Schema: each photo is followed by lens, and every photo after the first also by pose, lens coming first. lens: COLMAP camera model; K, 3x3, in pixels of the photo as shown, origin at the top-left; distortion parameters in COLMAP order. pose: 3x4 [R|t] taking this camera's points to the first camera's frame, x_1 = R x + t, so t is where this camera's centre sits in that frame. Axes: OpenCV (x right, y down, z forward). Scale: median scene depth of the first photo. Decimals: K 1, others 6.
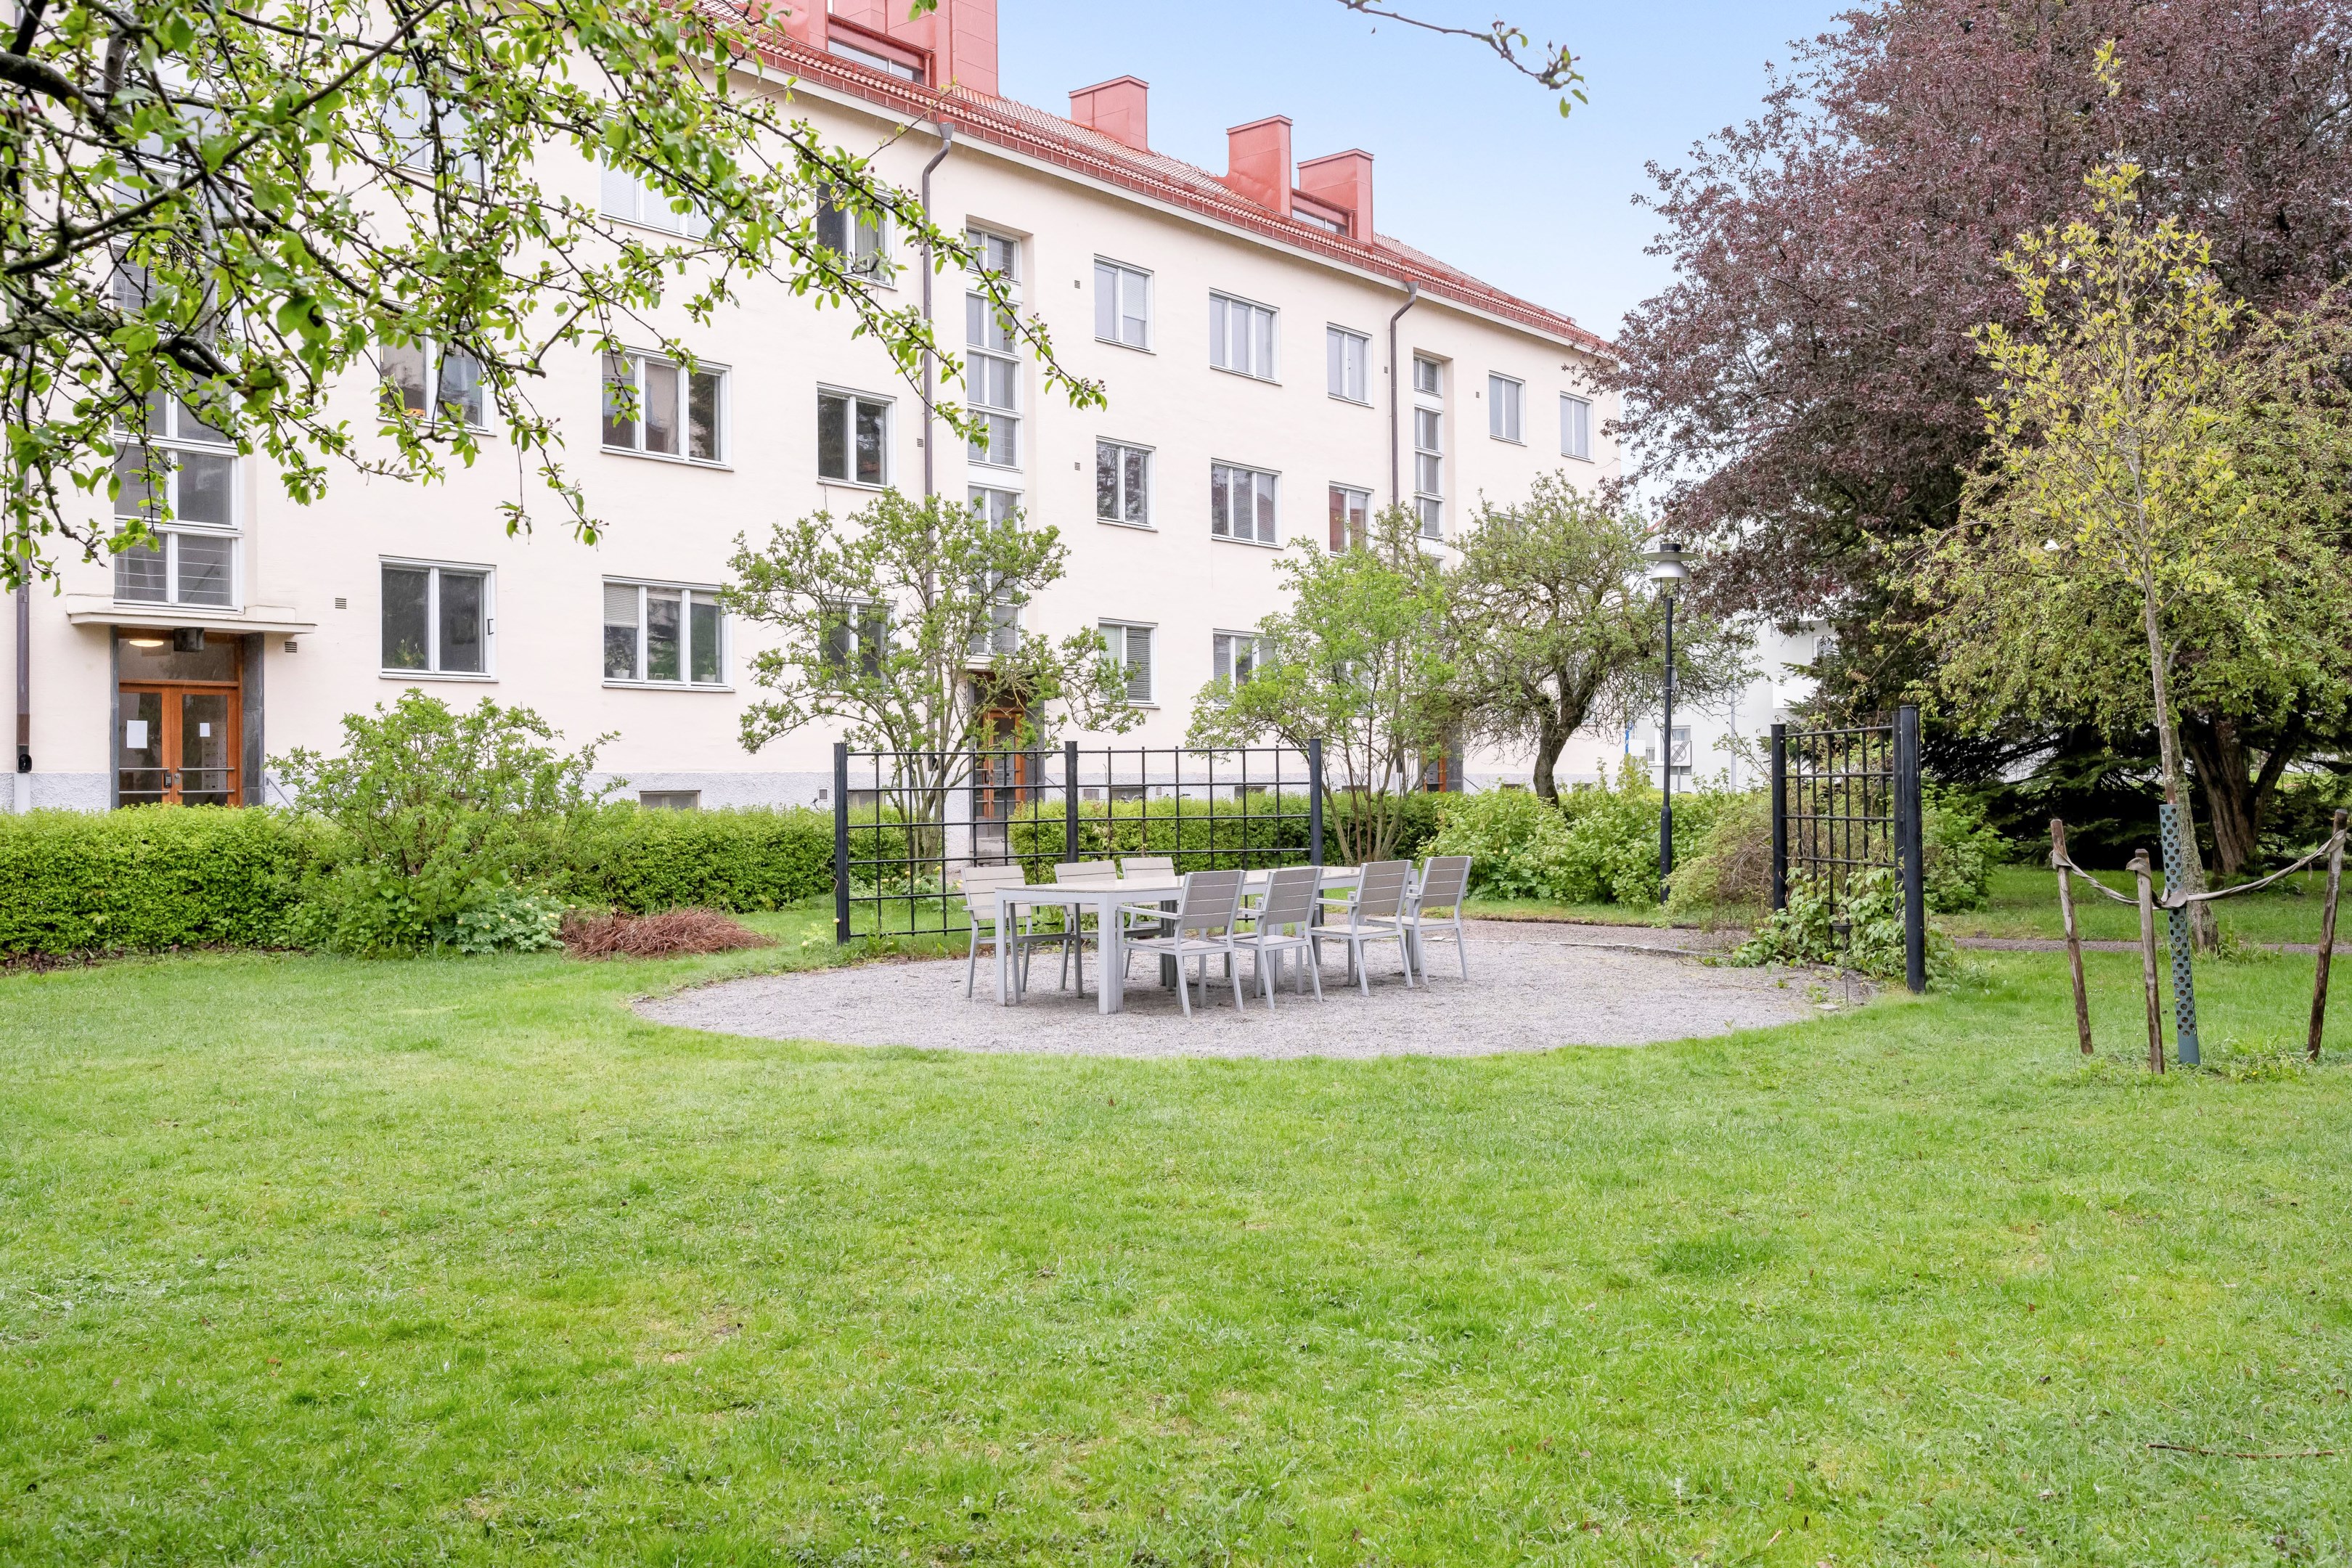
lens RADIAL K [[1979.2, 0, 1176.0], [0, 1979.2, 784.0], [0, 0, 1]] dist [-0.012063, -0.002894]
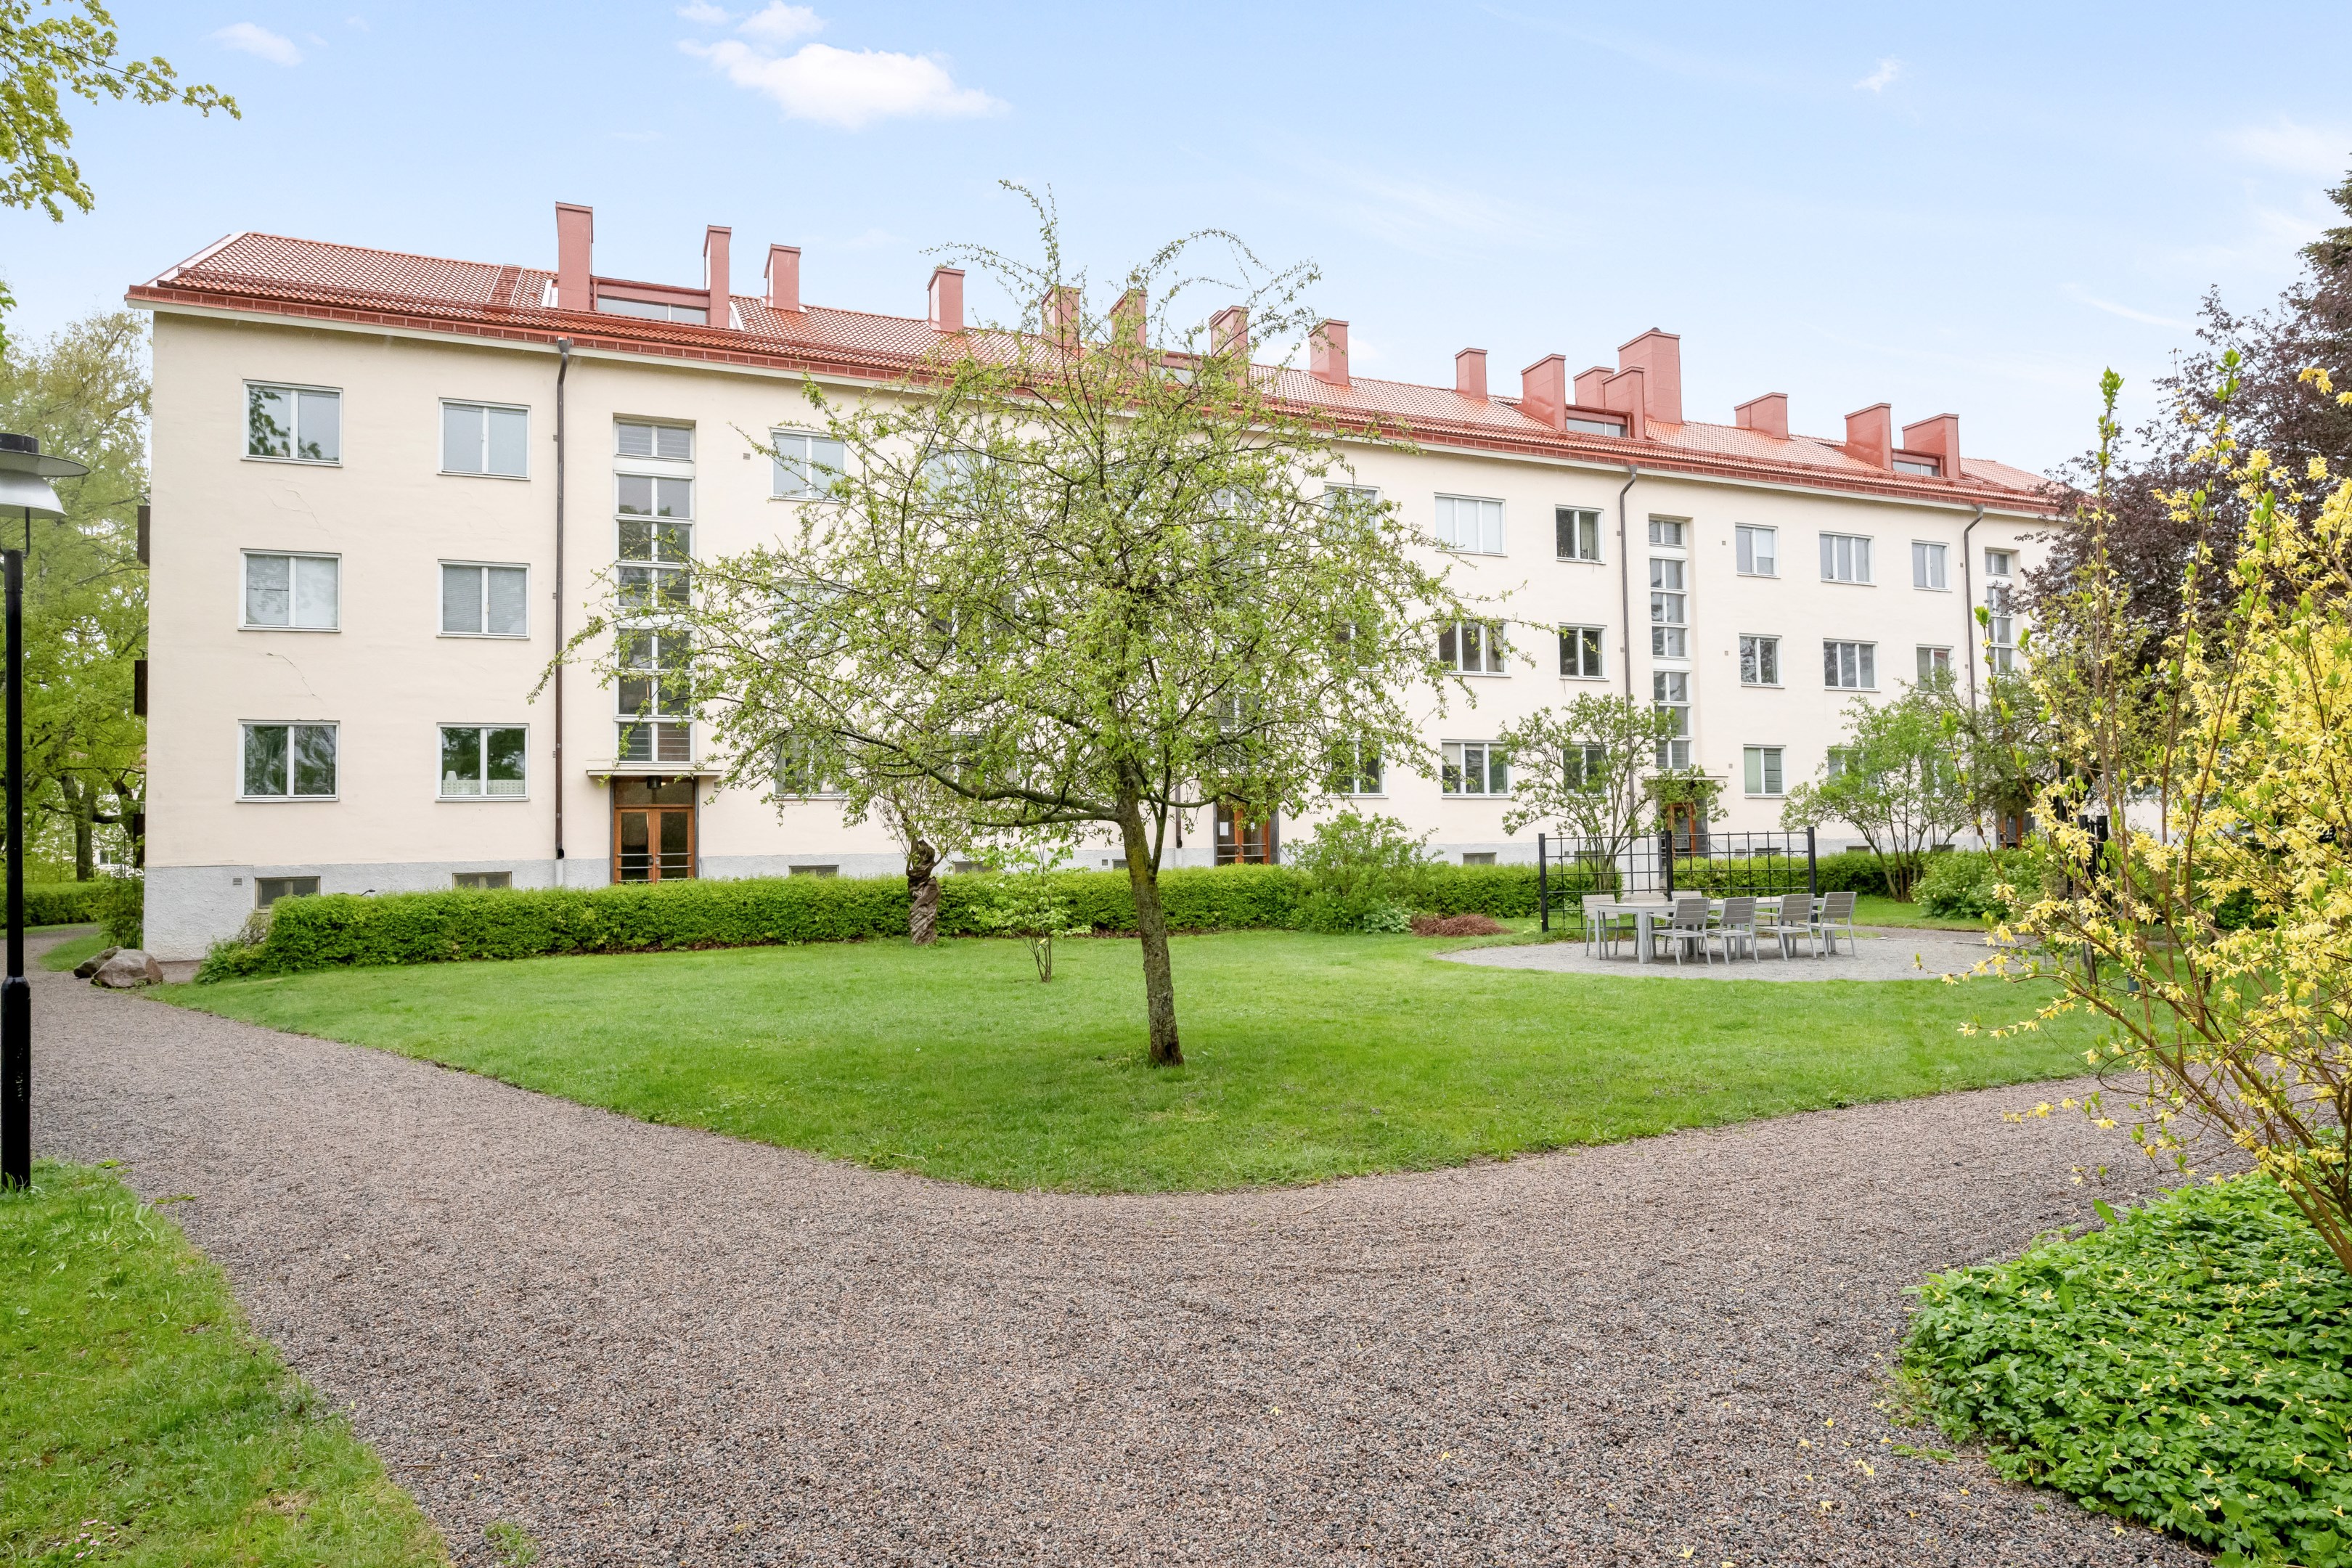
lens RADIAL K [[1304.0, 0, 1176.0], [0, 1304.0, 784.0], [0, 0, 1]] dist [0.002467, 0.000748]
pose [[0.874116, -0.031079, -0.484722, 0.119692], [0.009878, 0.998882, -0.046232, -0.010173], [0.485617, 0.035624, 0.873446, -0.275718]]
